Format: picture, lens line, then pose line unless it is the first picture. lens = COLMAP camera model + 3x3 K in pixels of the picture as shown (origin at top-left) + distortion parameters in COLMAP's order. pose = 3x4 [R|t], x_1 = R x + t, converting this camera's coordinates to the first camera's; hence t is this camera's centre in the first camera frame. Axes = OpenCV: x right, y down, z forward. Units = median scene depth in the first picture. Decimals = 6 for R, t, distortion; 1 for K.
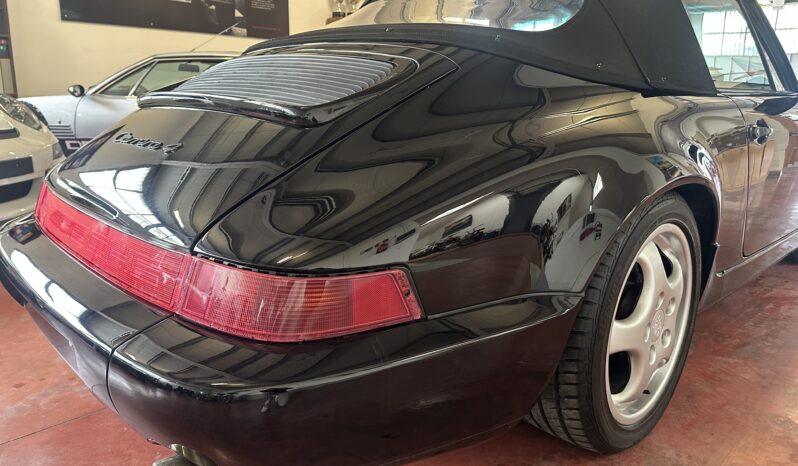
lens RADIAL K [[556.4, 0, 399.0], [0, 556.4, 233.0], [0, 0, 1]] dist [0.078403, -0.091243]
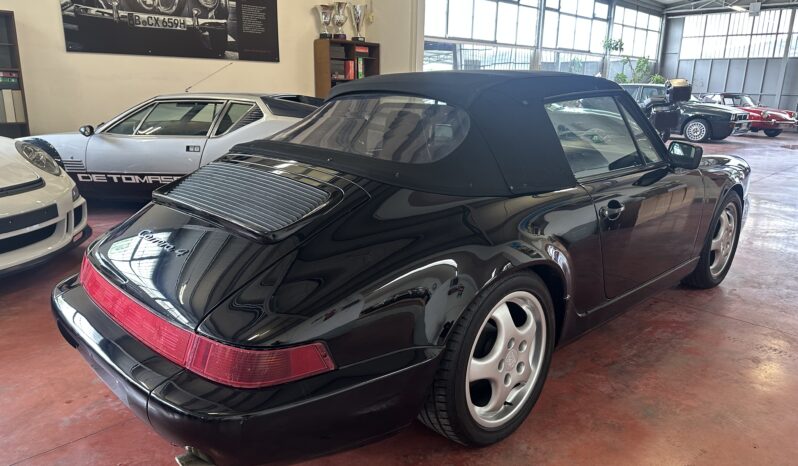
lens RADIAL K [[556.4, 0, 399.0], [0, 556.4, 233.0], [0, 0, 1]] dist [0.078403, -0.091243]
pose [[0.999965, -0.003581, 0.007500, 0.134451], [0.003472, 0.999888, 0.014534, -0.168336], [-0.007551, -0.014508, 0.999866, -0.404298]]
